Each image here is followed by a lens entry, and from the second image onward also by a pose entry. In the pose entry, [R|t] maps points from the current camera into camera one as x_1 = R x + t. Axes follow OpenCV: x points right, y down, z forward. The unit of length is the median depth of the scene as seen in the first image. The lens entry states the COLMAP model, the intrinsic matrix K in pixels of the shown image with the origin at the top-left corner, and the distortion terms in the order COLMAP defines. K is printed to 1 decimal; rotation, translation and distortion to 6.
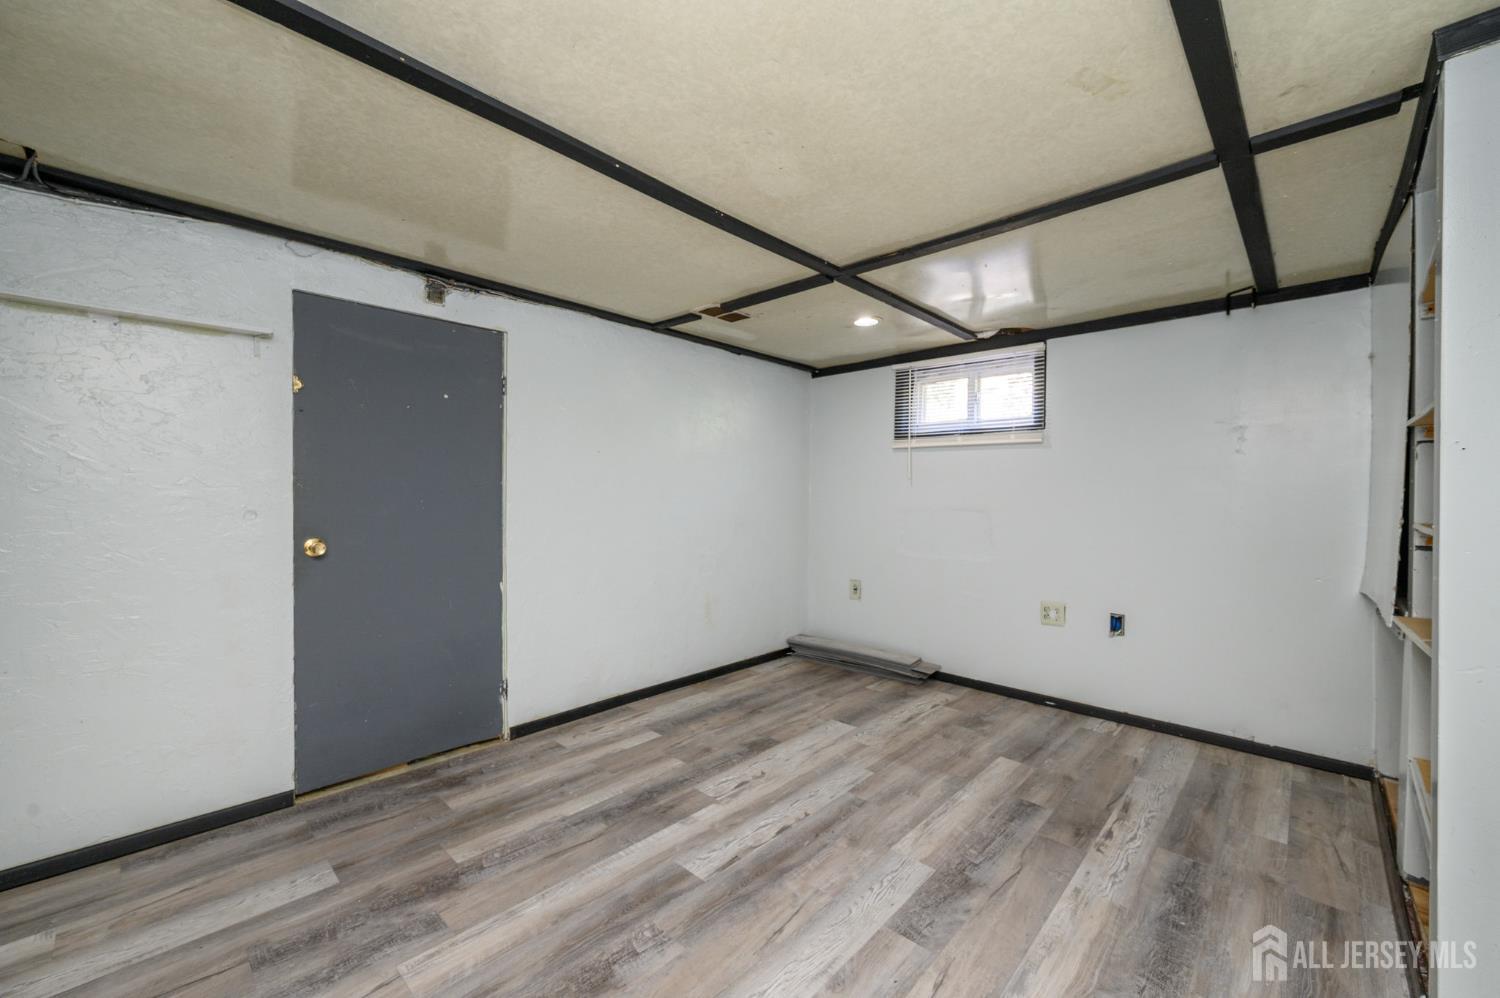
lens RADIAL K [[592.5, 0, 749.3], [0, 592.5, 498.1], [0, 0, 1]] dist [0.000685, 0.000094]
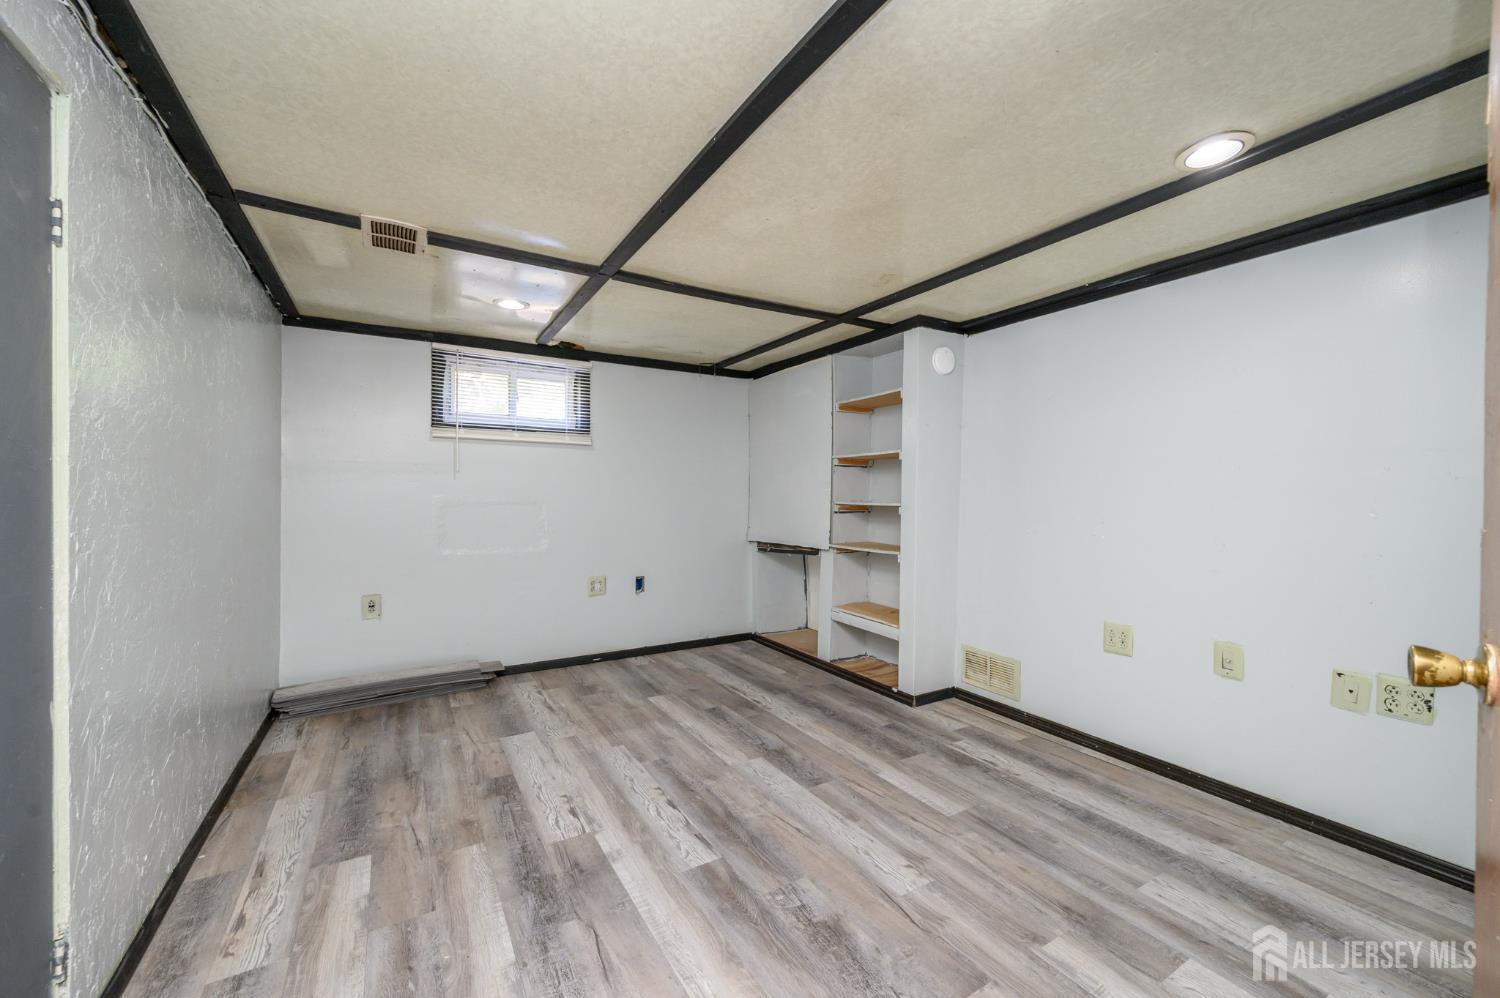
lens RADIAL K [[592.5, 0, 749.3], [0, 592.5, 498.1], [0, 0, 1]] dist [0.000685, 0.000094]
pose [[0.268730, -0.014433, 0.963107, -0.817539], [0.004970, 0.999895, 0.013597, -0.003041], [-0.963203, 0.001133, 0.268774, 0.514889]]
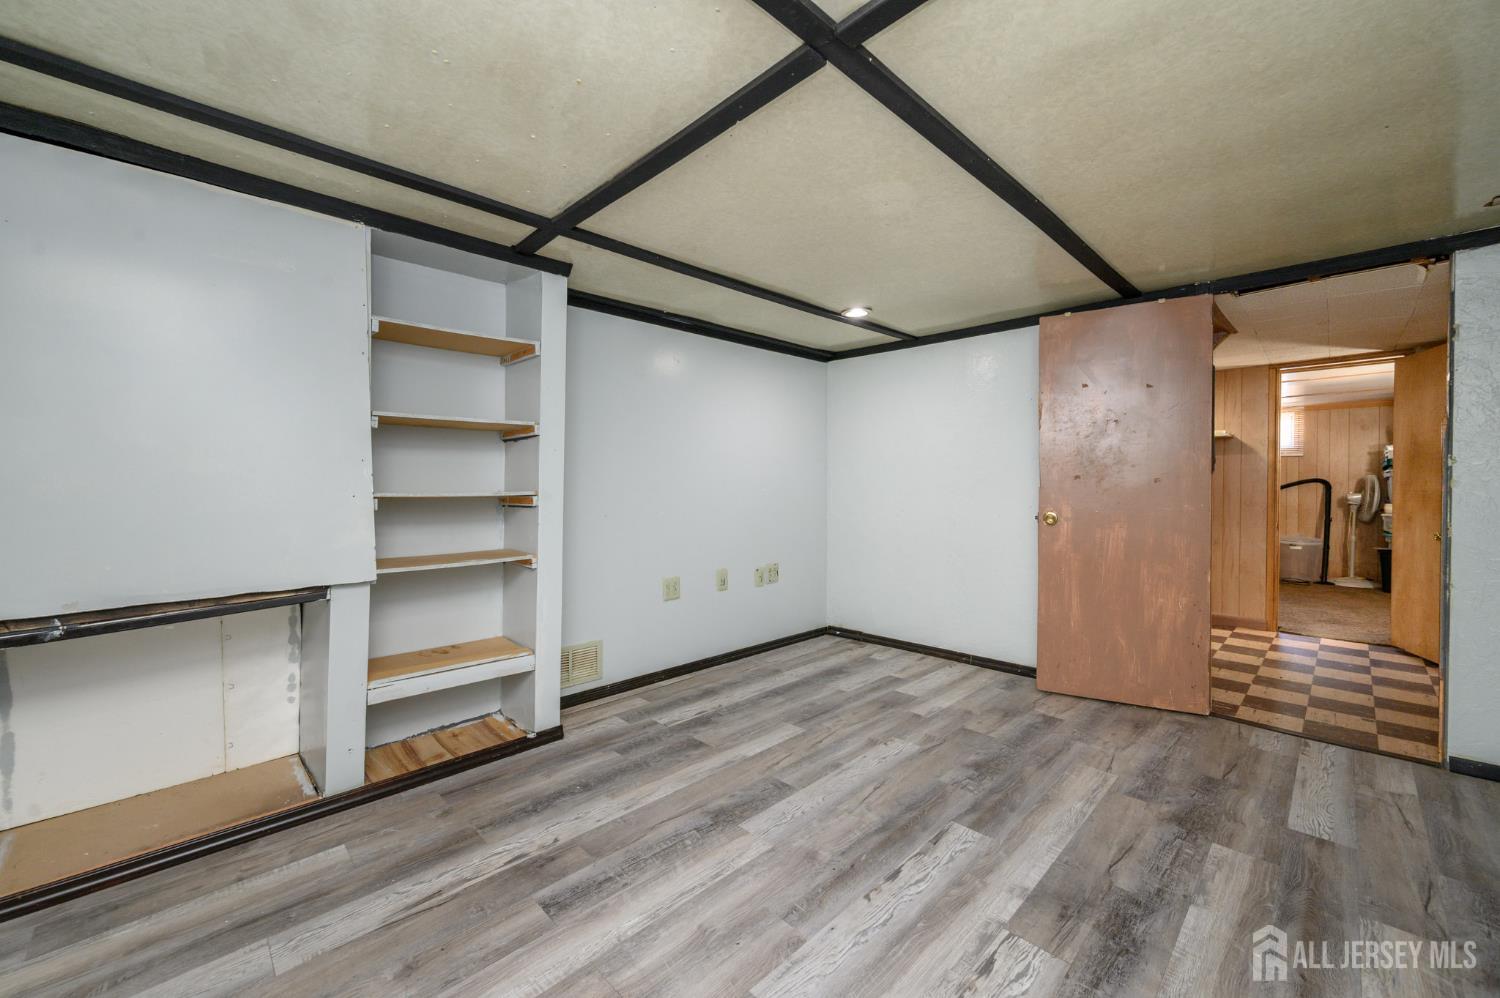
lens RADIAL K [[592.5, 0, 749.3], [0, 592.5, 498.1], [0, 0, 1]] dist [0.000685, 0.000094]
pose [[-0.999464, -0.007491, 0.031862, 0.209944], [-0.006371, 0.999363, 0.035105, 0.004419], [-0.032104, 0.034883, -0.998876, 1.611871]]
